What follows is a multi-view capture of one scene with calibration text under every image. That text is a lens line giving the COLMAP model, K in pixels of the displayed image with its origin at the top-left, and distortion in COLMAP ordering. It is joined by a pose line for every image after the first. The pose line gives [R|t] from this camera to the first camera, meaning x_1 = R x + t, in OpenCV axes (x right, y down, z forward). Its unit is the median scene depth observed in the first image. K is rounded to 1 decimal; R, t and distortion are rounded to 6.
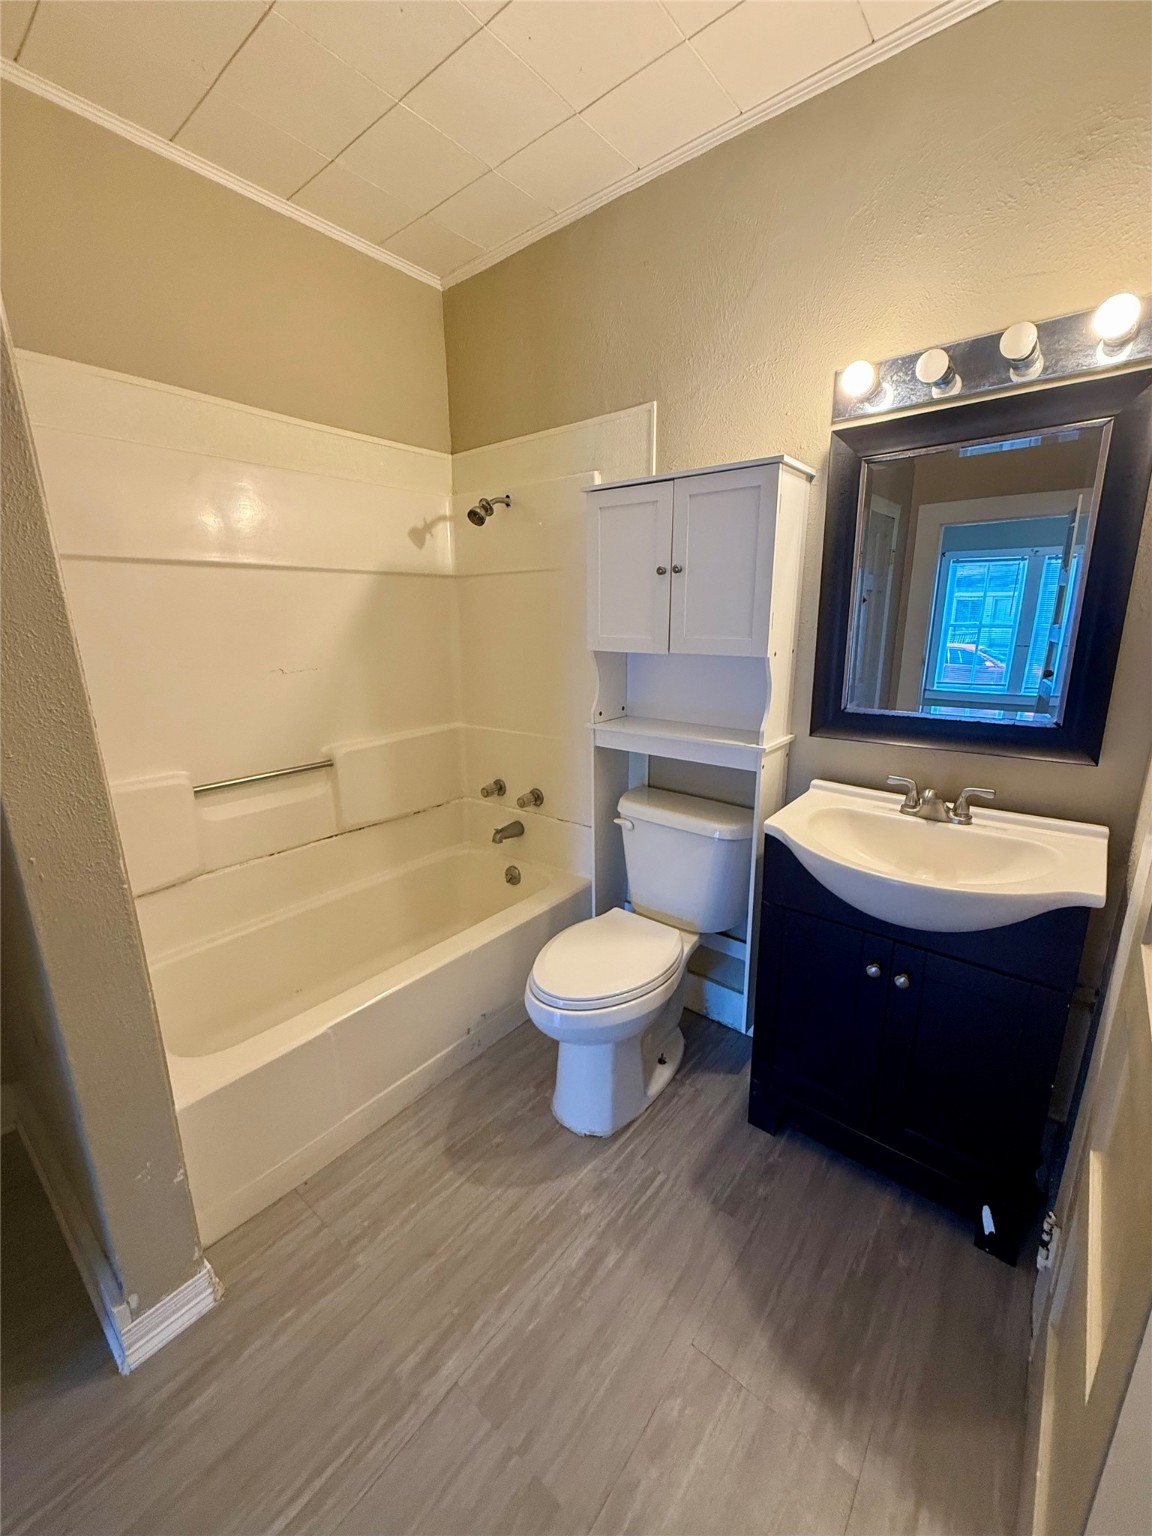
lens RADIAL K [[612.3, 0, 577.9], [0, 612.3, 767.0], [0, 0, 1]] dist [0.000772, 0.000054]
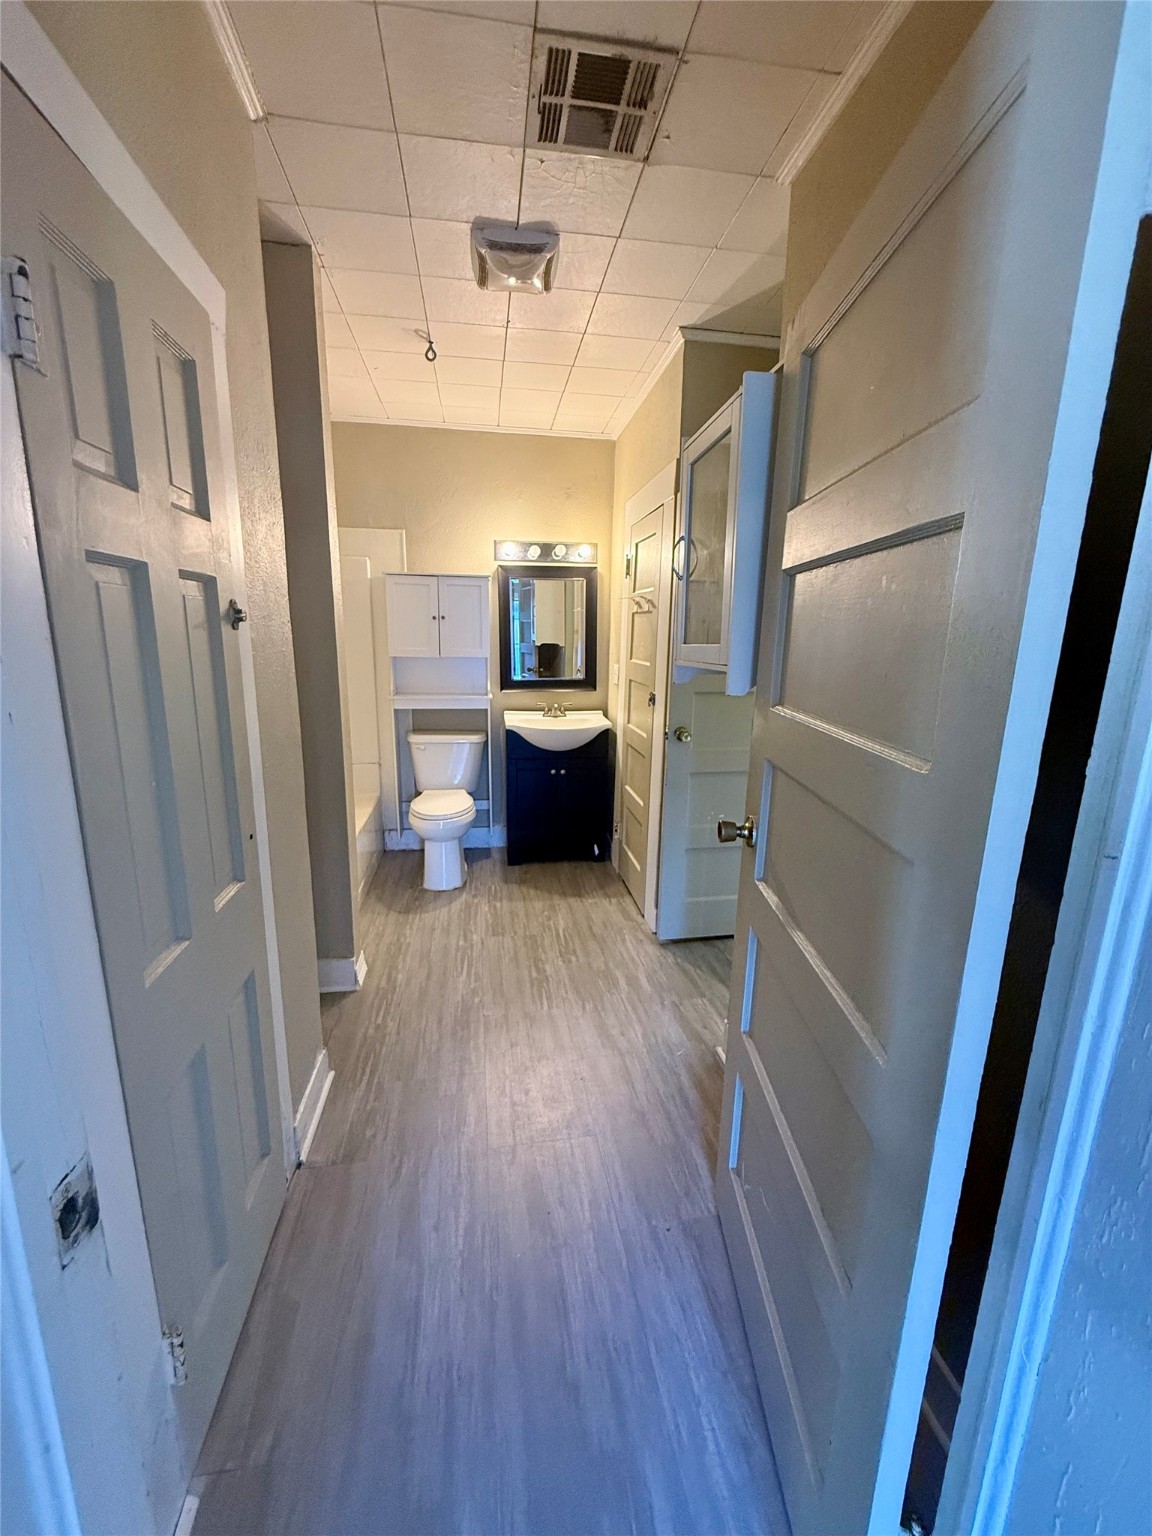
lens RADIAL K [[612.3, 0, 577.9], [0, 612.3, 767.0], [0, 0, 1]] dist [0.000772, 0.000054]
pose [[0.660448, -0.138224, 0.738039, -1.331065], [0.159159, 0.986346, 0.042302, 0.198928], [-0.733809, 0.089528, 0.673430, -0.835022]]
